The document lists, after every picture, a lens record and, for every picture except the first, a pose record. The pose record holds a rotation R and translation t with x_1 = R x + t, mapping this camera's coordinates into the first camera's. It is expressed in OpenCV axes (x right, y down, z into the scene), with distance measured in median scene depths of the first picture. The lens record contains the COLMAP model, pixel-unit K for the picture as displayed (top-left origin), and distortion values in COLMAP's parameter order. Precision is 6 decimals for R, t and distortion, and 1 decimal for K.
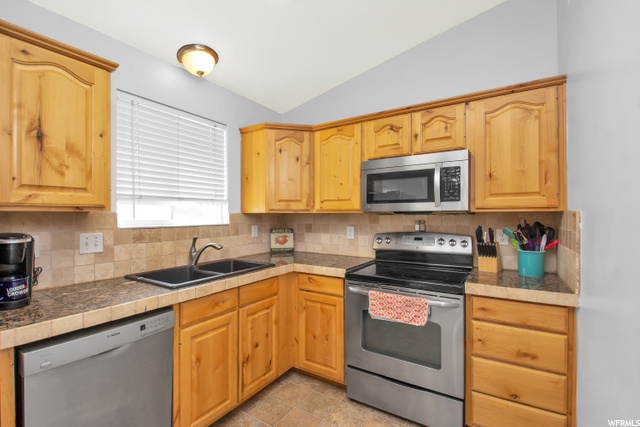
lens RADIAL K [[290.9, 0, 320.1], [0, 290.9, 194.0], [0, 0, 1]] dist [-0.035418, -0.001714]
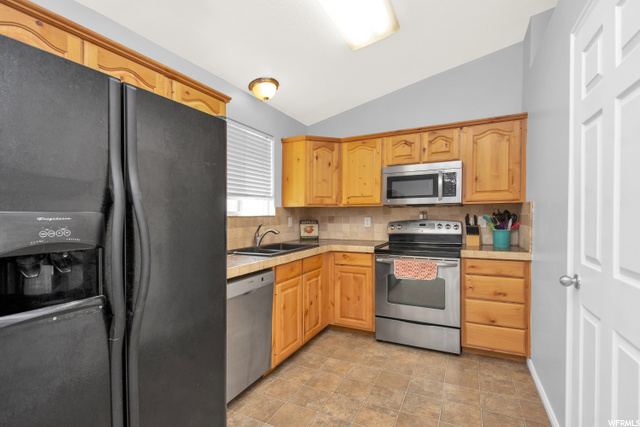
lens RADIAL K [[290.9, 0, 324.4], [0, 290.9, 200.4], [0, 0, 1]] dist [-0.035418, -0.001714]
pose [[0.995219, -0.001397, 0.097660, -0.294286], [-0.000782, 0.999752, 0.022277, 0.012844], [-0.097667, -0.022247, 0.994970, -0.353464]]
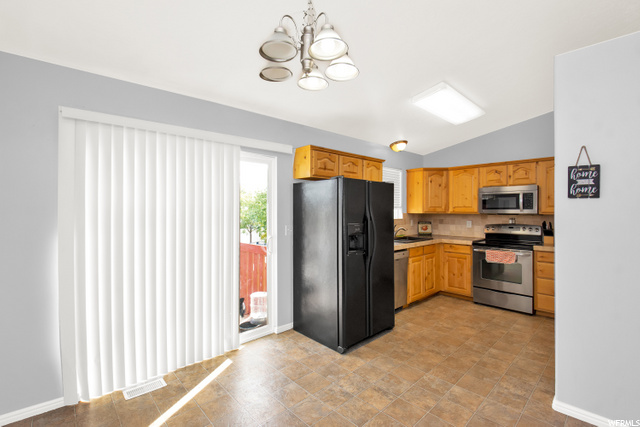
lens RADIAL K [[290.9, 0, 312.0], [0, 290.9, 196.1], [0, 0, 1]] dist [-0.035418, -0.001714]
pose [[0.957685, -0.010369, -0.287631, -0.442484], [0.018215, 0.999531, 0.024615, -0.145156], [0.287241, -0.028812, 0.957425, -1.386267]]
